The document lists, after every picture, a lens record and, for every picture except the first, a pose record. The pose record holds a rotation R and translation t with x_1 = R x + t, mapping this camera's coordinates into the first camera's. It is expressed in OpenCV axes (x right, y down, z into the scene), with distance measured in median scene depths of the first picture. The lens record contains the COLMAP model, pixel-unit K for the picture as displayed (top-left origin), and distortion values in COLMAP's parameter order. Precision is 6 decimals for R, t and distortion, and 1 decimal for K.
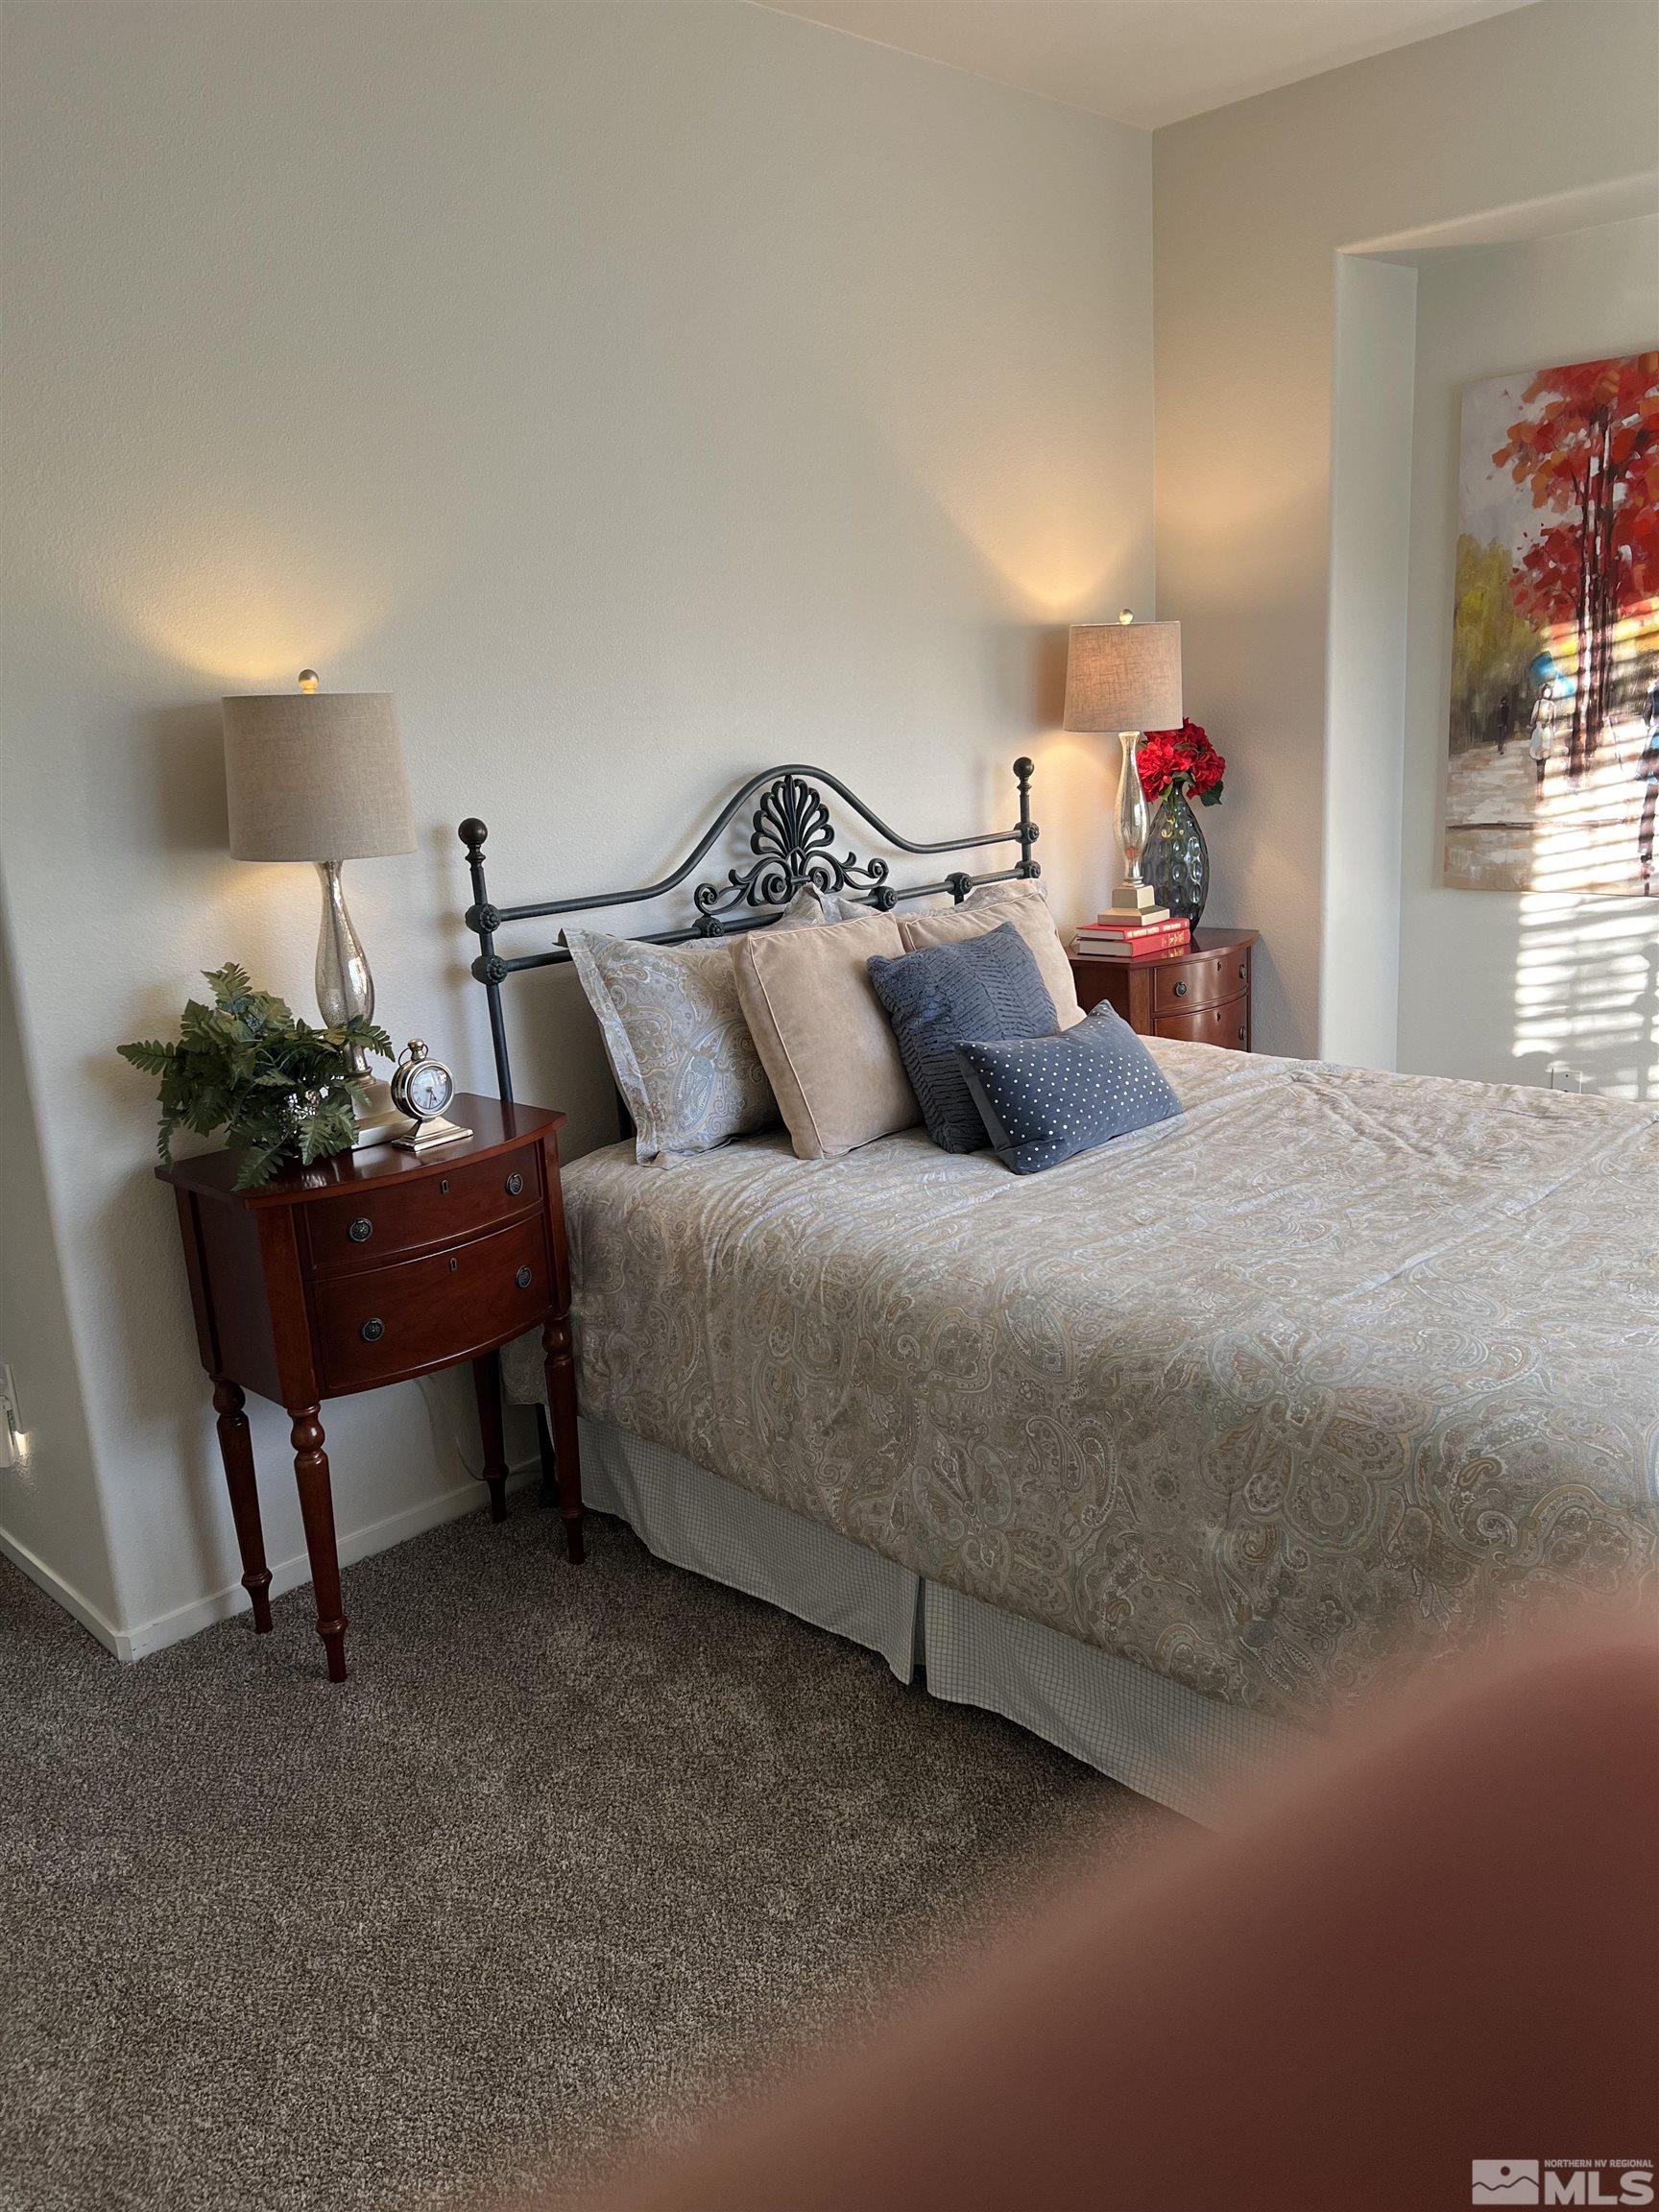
lens RADIAL K [[1673.8, 0, 829.5], [0, 1673.8, 1106.0], [0, 0, 1]] dist [0.068813, -0.071075]
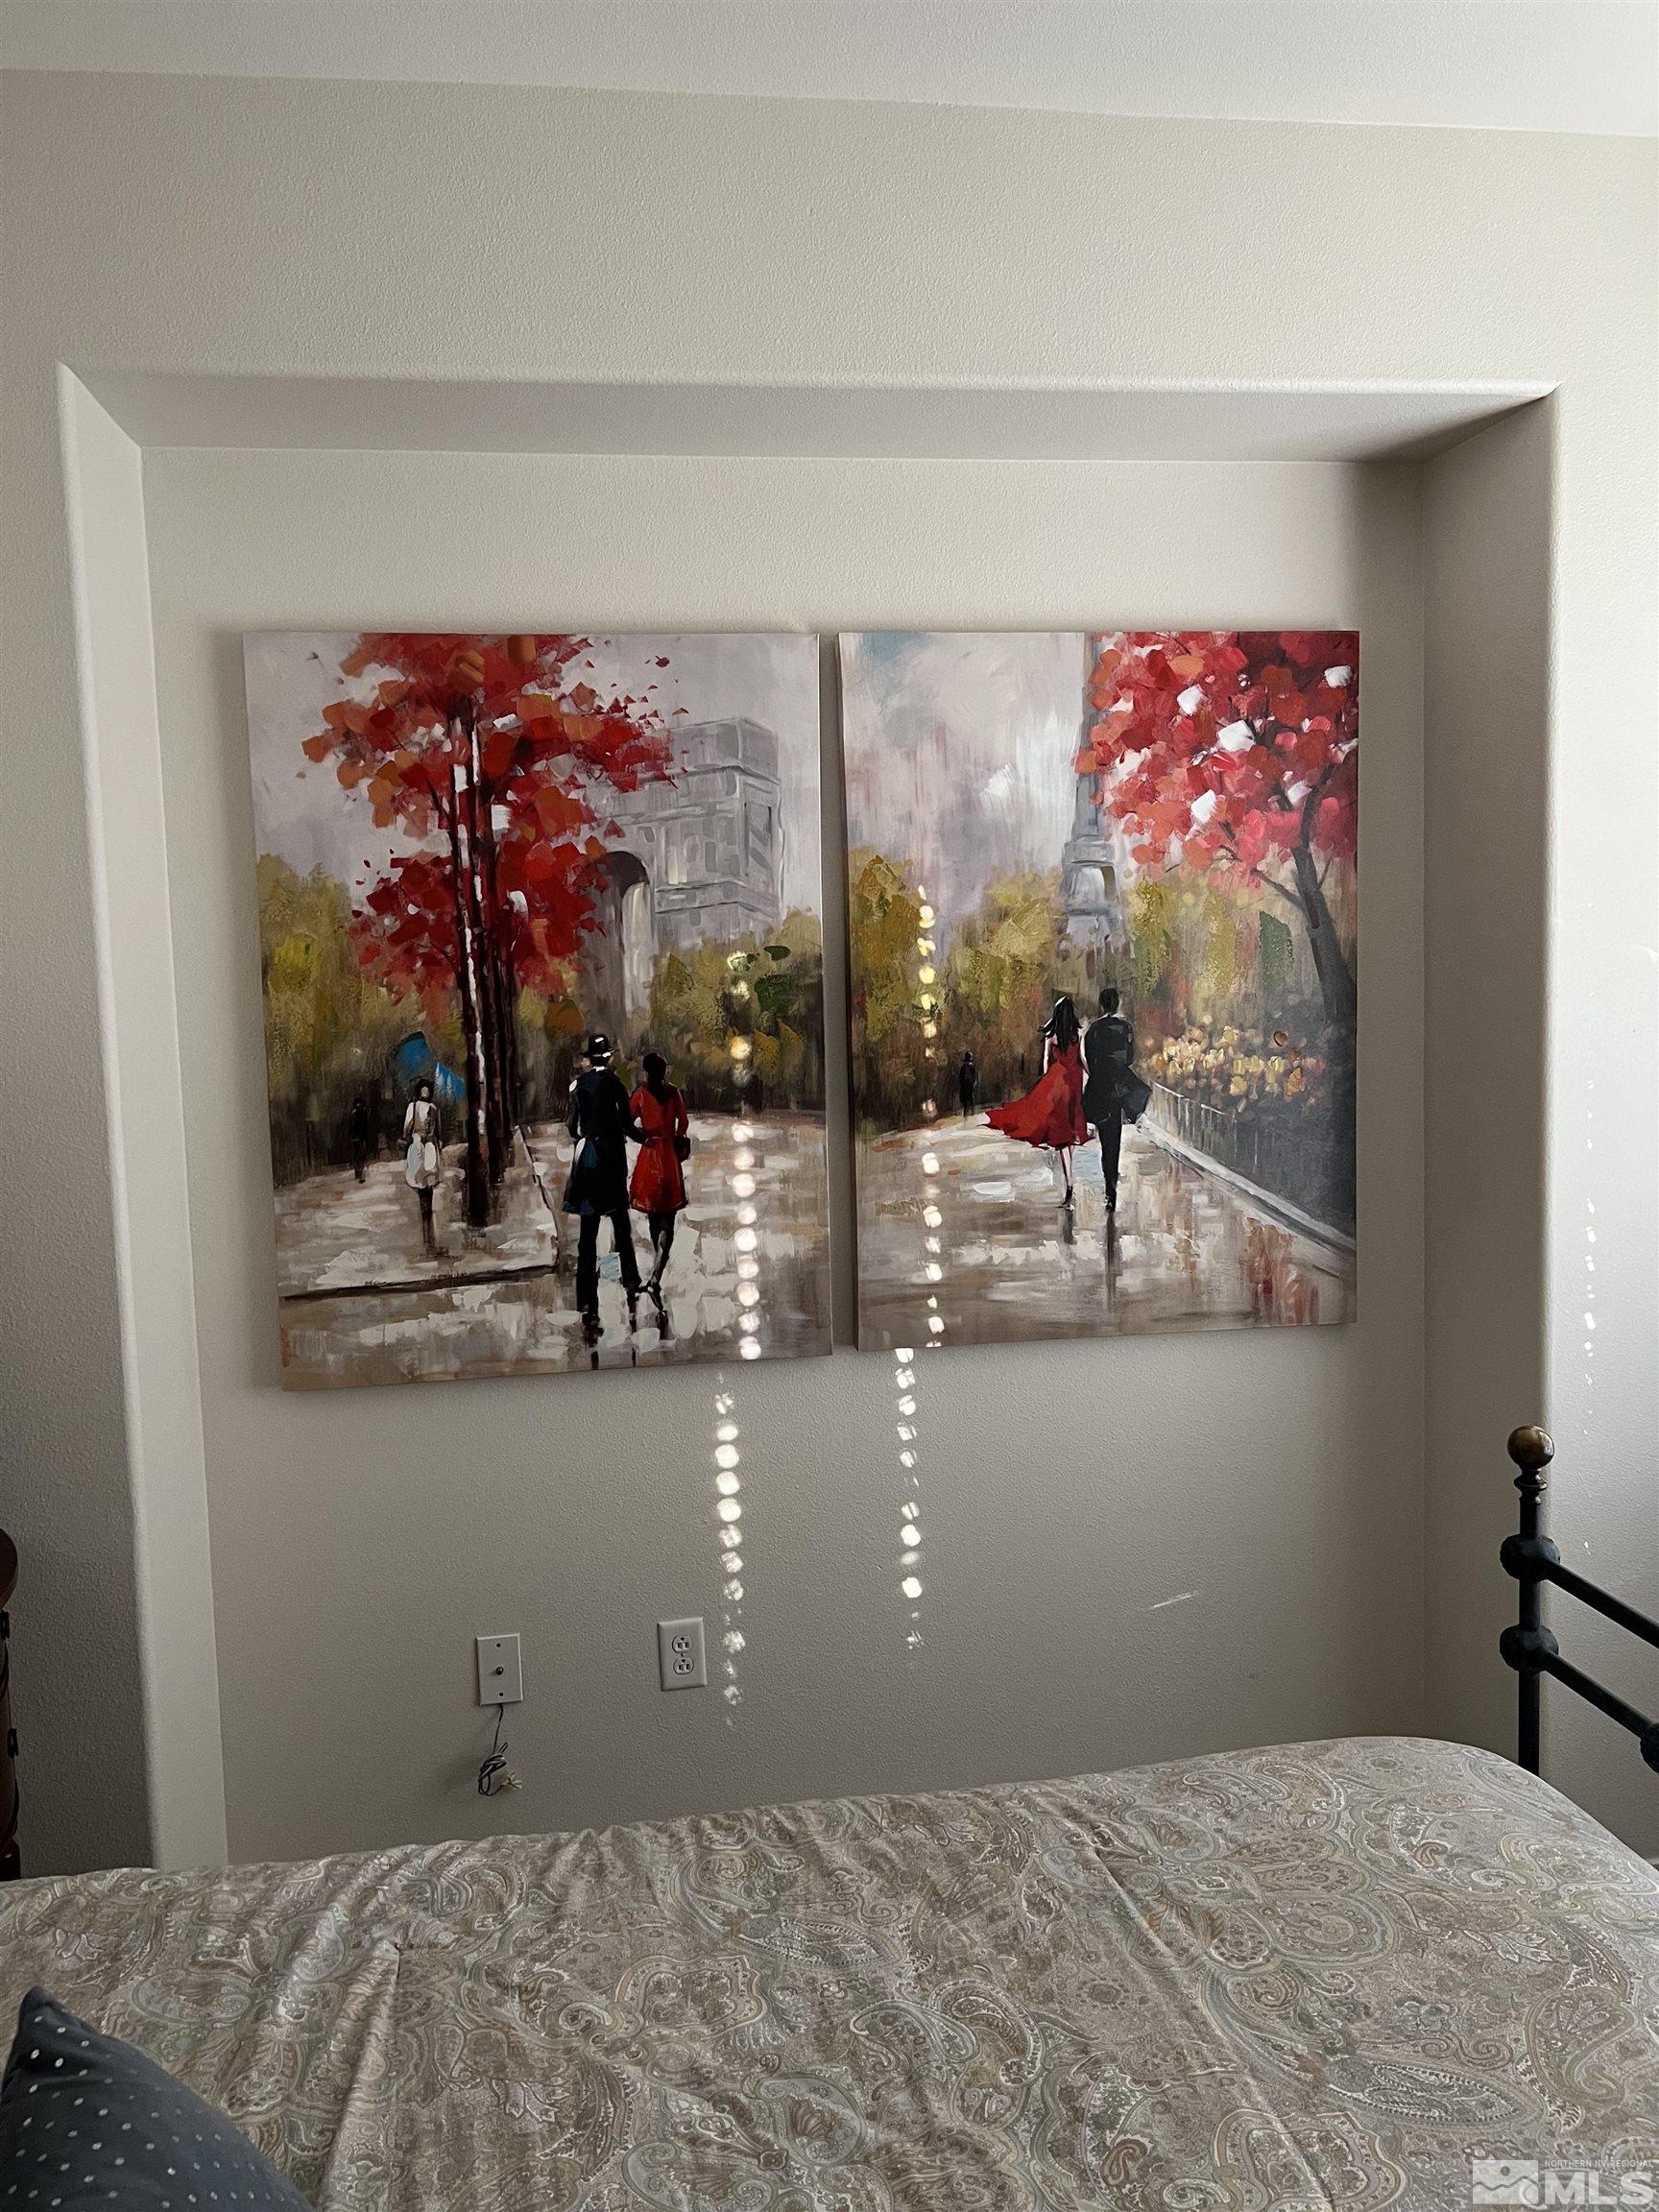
lens RADIAL K [[1673.8, 0, 829.5], [0, 1673.8, 1106.0], [0, 0, 1]] dist [0.068813, -0.071075]
pose [[0.603678, -0.024619, 0.796848, -0.010901], [0.187320, 0.975921, -0.111759, -0.137075], [-0.774909, 0.216732, 0.593753, 0.491949]]
